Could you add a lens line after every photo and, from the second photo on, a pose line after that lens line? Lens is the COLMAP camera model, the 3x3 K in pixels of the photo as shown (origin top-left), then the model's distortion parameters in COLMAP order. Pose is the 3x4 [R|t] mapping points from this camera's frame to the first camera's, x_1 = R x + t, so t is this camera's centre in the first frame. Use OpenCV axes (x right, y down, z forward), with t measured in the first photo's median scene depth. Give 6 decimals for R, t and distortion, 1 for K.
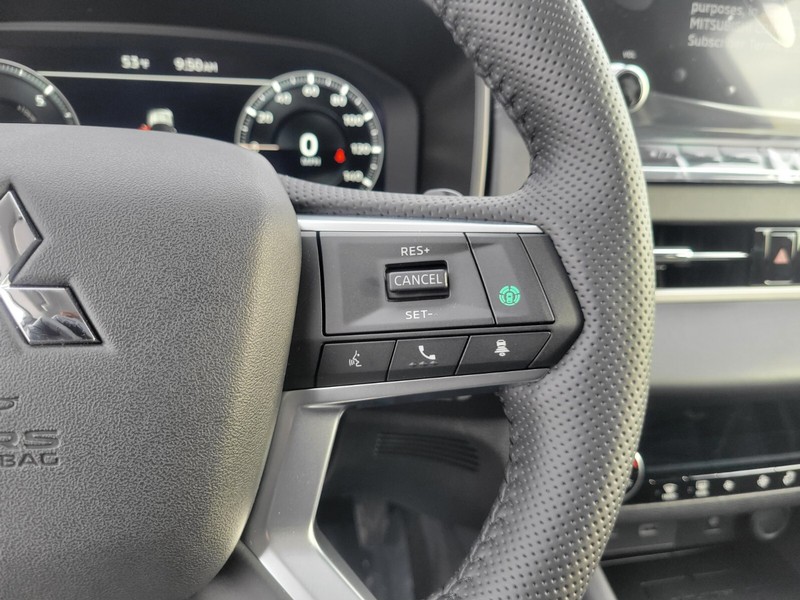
lens RADIAL K [[609.6, 0, 393.7], [0, 609.6, 303.2], [0, 0, 1]] dist [-0.002218, -0.015101]
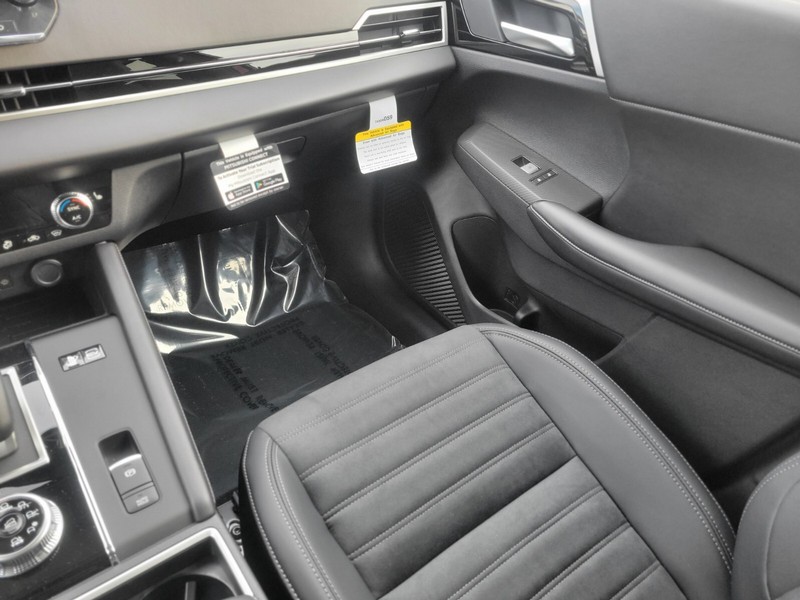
lens RADIAL K [[596.9, 0, 400.1], [0, 596.9, 292.0], [0, 0, 1]] dist [0.034278, -0.017671]
pose [[0.904364, -0.248449, 0.346984, 1.219422], [0.146223, 0.944245, 0.294992, 0.107586], [-0.400929, -0.216043, 0.890270, -1.028726]]
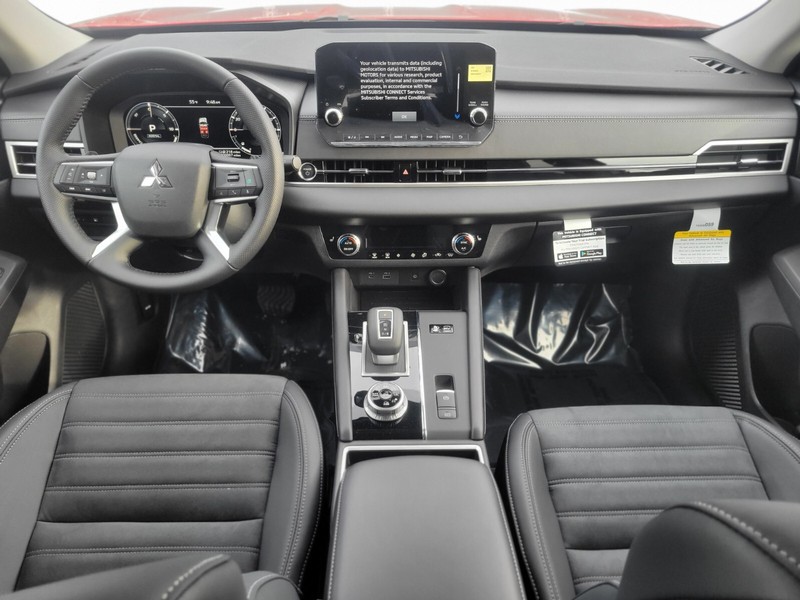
lens RADIAL K [[596.9, 0, 405.2], [0, 596.9, 303.3], [0, 0, 1]] dist [0.034278, -0.017671]
pose [[0.982958, 0.053238, -0.175955, 1.276211], [-0.023394, 0.985591, 0.167520, 0.066617], [0.182338, -0.160549, 0.970040, -2.000790]]
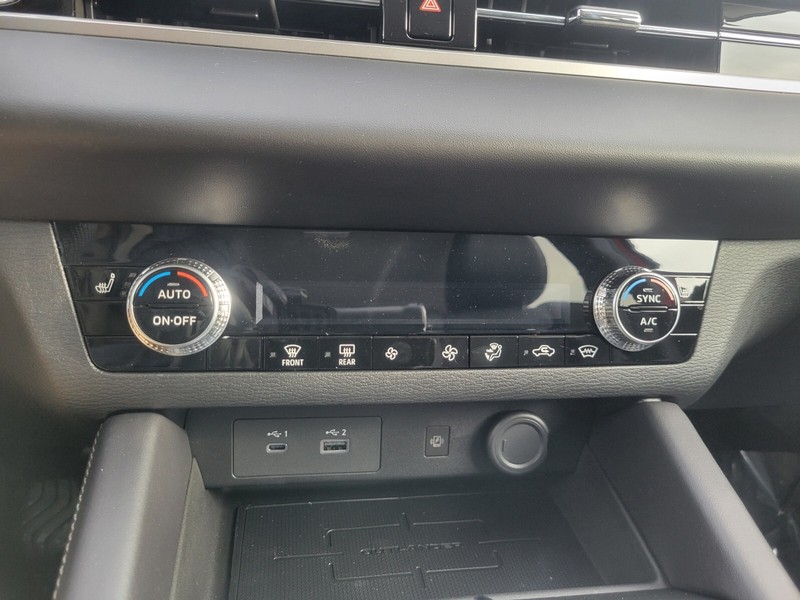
lens RADIAL K [[596.9, 0, 404.6], [0, 596.9, 301.0], [0, 0, 1]] dist [0.034278, -0.017671]
pose [[0.999563, 0.009082, -0.028142, 0.692581], [-0.012428, 0.992559, -0.121130, 0.381736], [0.026833, 0.121427, 0.992238, 0.386782]]
